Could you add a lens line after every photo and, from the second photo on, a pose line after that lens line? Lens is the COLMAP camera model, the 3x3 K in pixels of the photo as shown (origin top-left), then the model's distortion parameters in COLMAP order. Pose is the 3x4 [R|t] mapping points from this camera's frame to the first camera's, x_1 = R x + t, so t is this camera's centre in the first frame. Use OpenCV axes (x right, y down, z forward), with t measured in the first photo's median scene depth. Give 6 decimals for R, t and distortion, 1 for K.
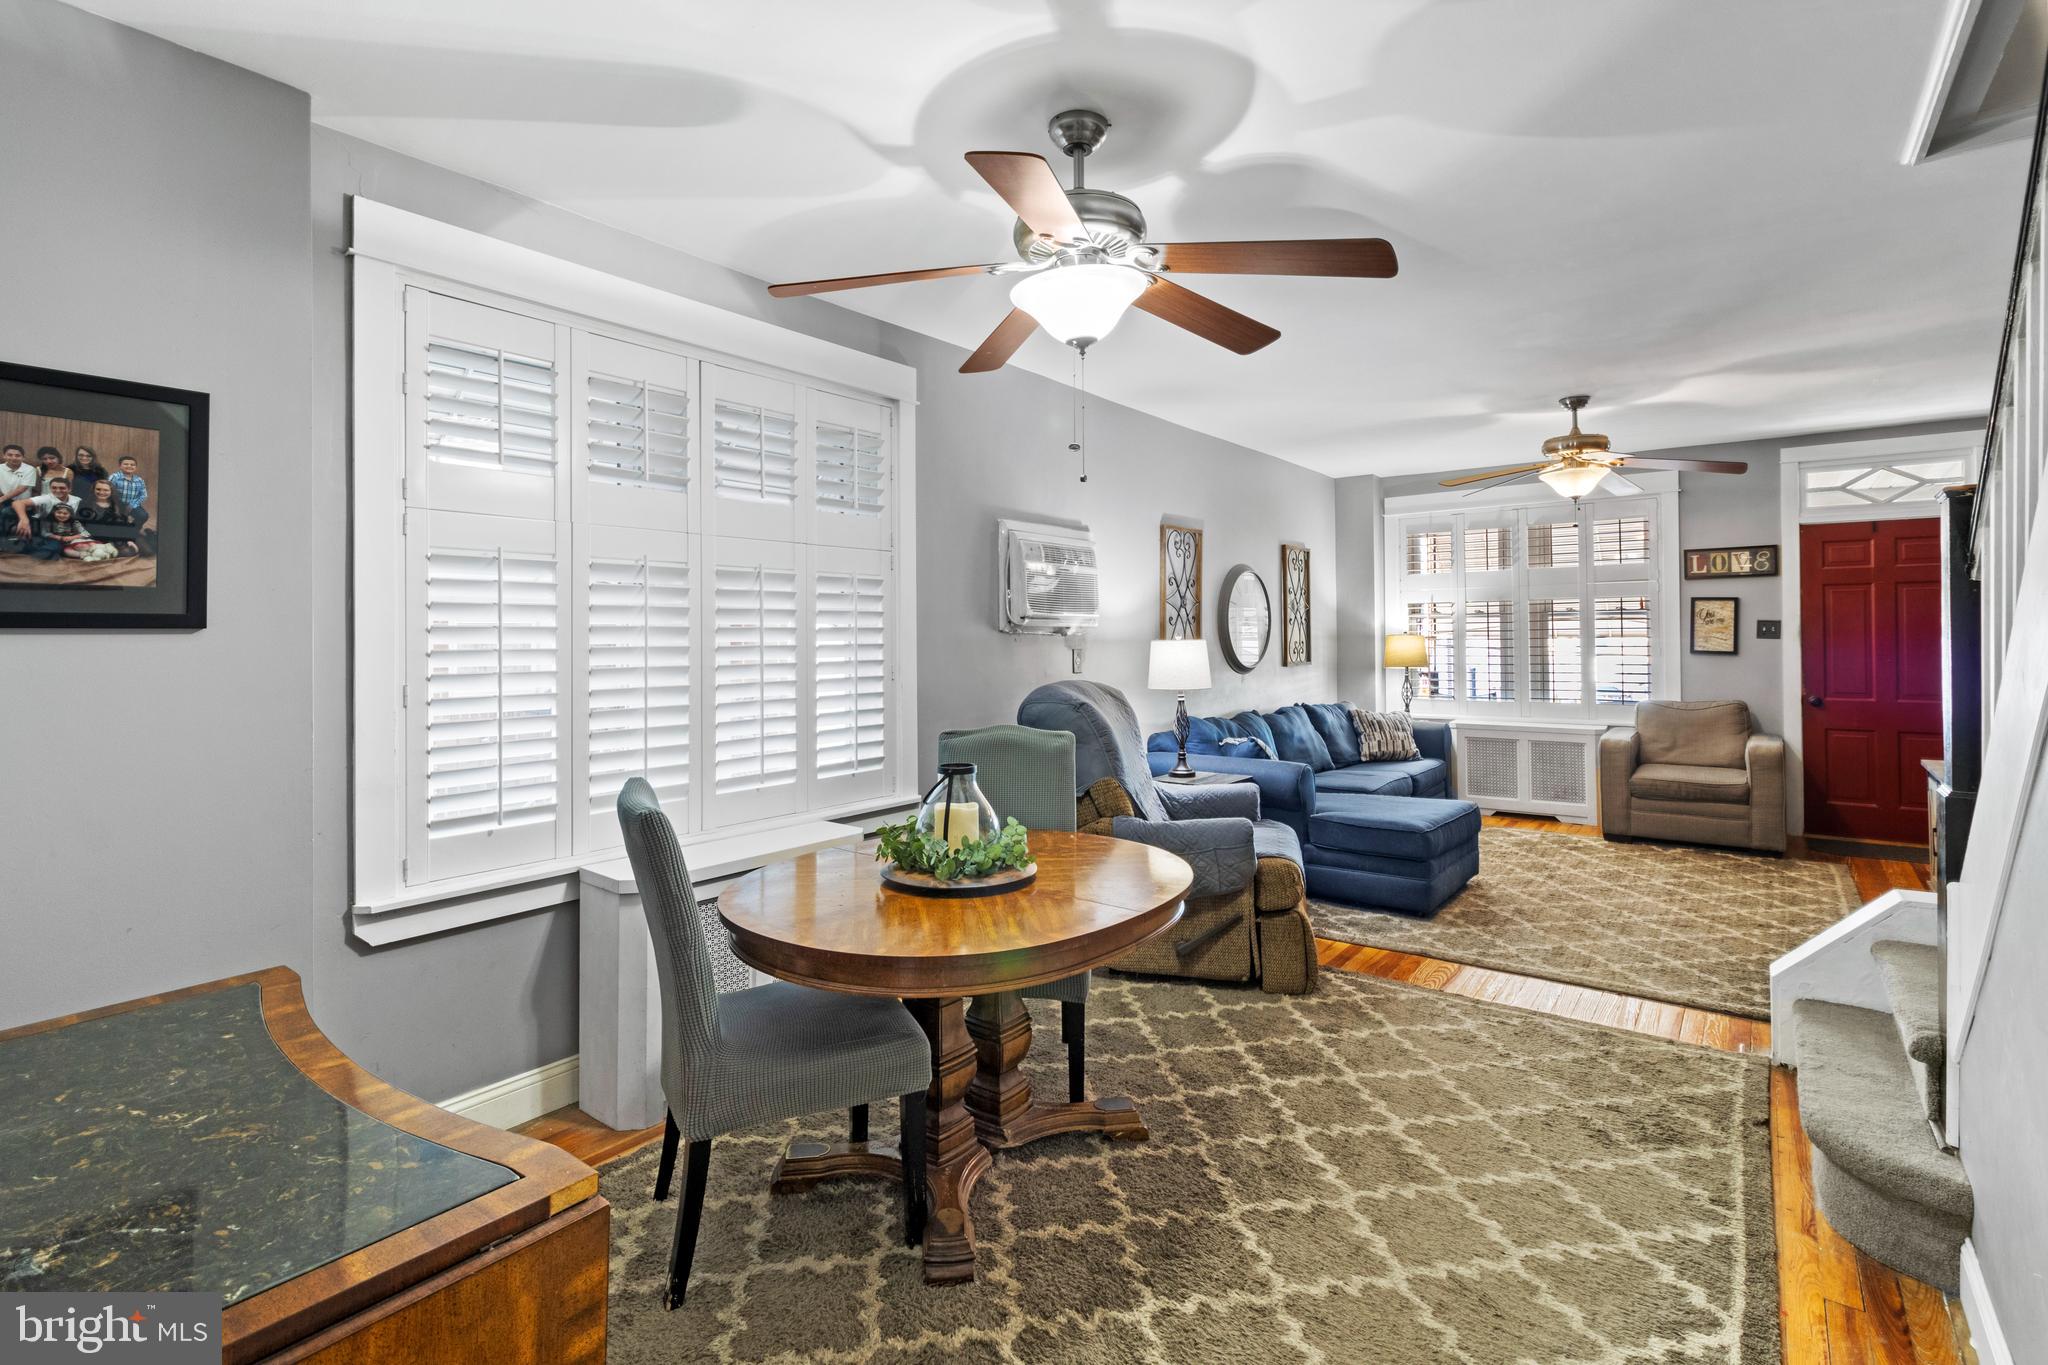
lens RADIAL K [[950.2, 0, 1025.0], [0, 950.2, 620.9], [0, 0, 1]] dist [-0.000920, 0.000206]
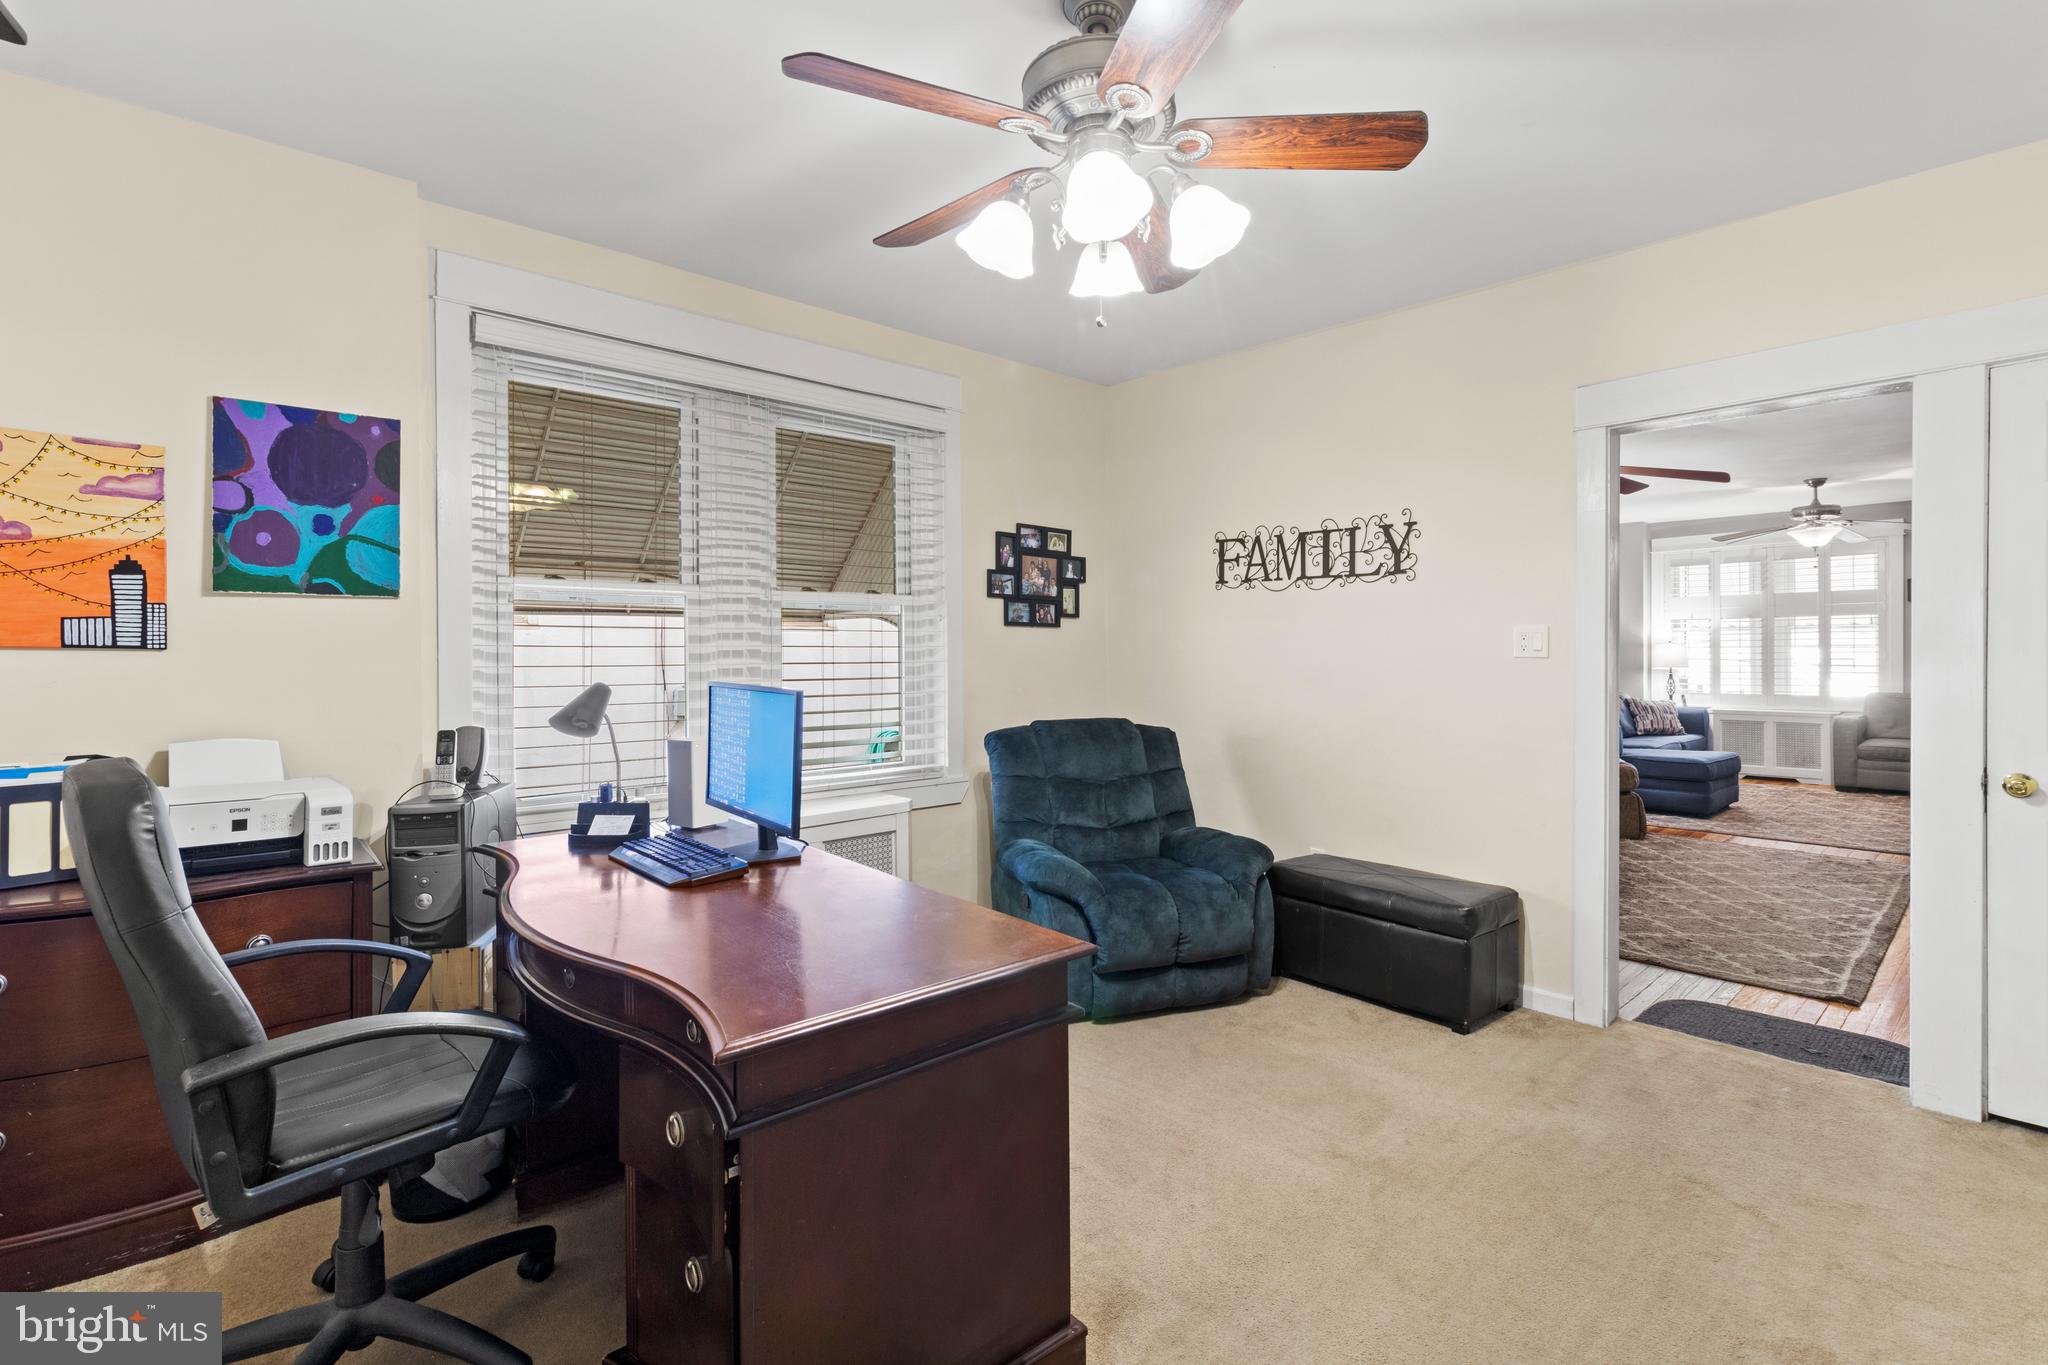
lens RADIAL K [[950.2, 0, 1024.5], [0, 950.2, 649.7], [0, 0, 1]] dist [-0.000920, 0.000206]
pose [[0.985706, 0.006211, -0.168360, -0.328959], [-0.004669, 0.999943, 0.009550, 0.018676], [0.168409, -0.008627, 0.985679, -0.570206]]
